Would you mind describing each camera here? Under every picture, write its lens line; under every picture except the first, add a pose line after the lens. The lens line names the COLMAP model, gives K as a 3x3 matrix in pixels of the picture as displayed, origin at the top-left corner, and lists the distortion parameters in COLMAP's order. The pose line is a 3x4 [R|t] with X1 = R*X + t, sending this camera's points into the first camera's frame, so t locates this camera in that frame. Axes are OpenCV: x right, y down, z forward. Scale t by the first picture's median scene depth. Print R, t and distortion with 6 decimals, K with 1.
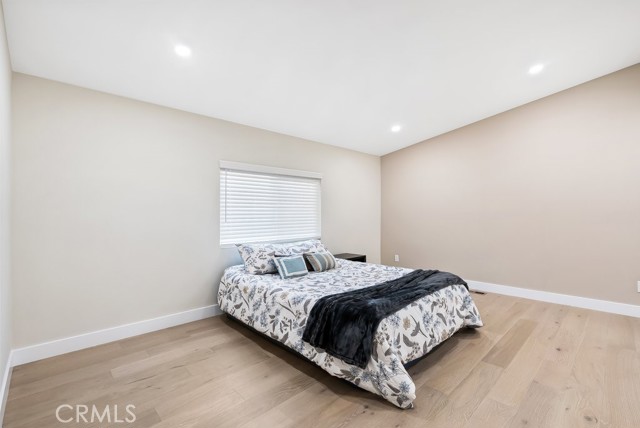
lens RADIAL K [[292.4, 0, 320.5], [0, 292.4, 213.0], [0, 0, 1]] dist [-0.000656, -0.000013]
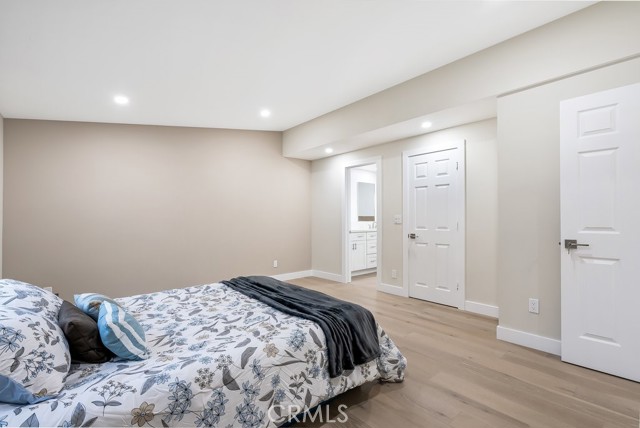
lens RADIAL K [[292.4, 0, 322.2], [0, 292.4, 214.9], [0, 0, 1]] dist [-0.000656, -0.000013]
pose [[0.051849, -0.001038, 0.998654, -0.747455], [0.000031, 0.999999, 0.001038, -0.006634], [-0.998655, -0.000023, 0.051849, 0.868827]]
